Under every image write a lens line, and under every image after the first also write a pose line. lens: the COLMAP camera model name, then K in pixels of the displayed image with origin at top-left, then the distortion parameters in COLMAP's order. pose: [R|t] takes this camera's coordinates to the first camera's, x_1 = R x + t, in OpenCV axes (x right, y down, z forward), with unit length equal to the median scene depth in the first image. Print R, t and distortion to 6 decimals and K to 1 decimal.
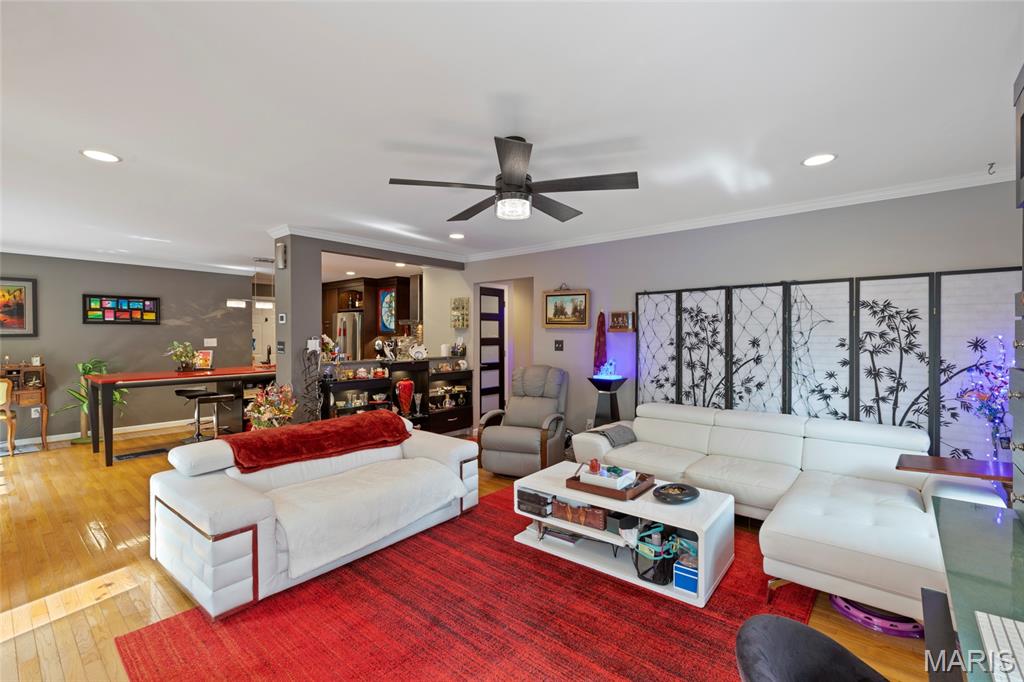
lens RADIAL K [[456.2, 0, 509.2], [0, 456.2, 334.5], [0, 0, 1]] dist [0.003947, -0.000048]
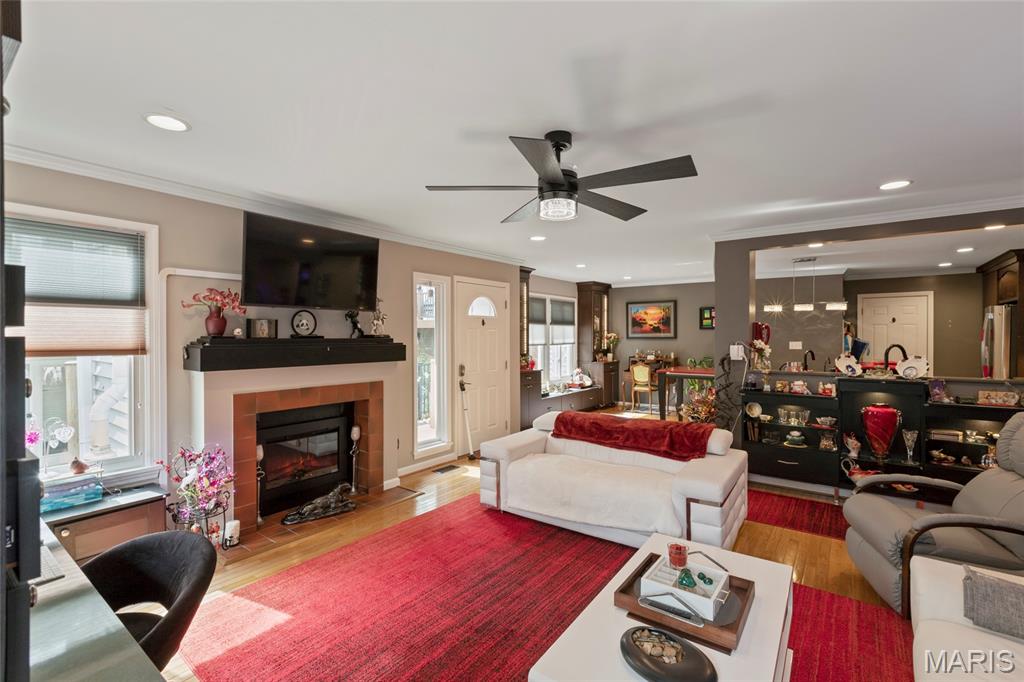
lens RADIAL K [[456.2, 0, 512.8], [0, 456.2, 336.9], [0, 0, 1]] dist [0.003947, -0.000048]
pose [[0.072164, 0.005346, -0.997378, 0.525102], [-0.000362, 0.999986, 0.005334, -0.011486], [0.997393, -0.000023, 0.072165, 0.478139]]
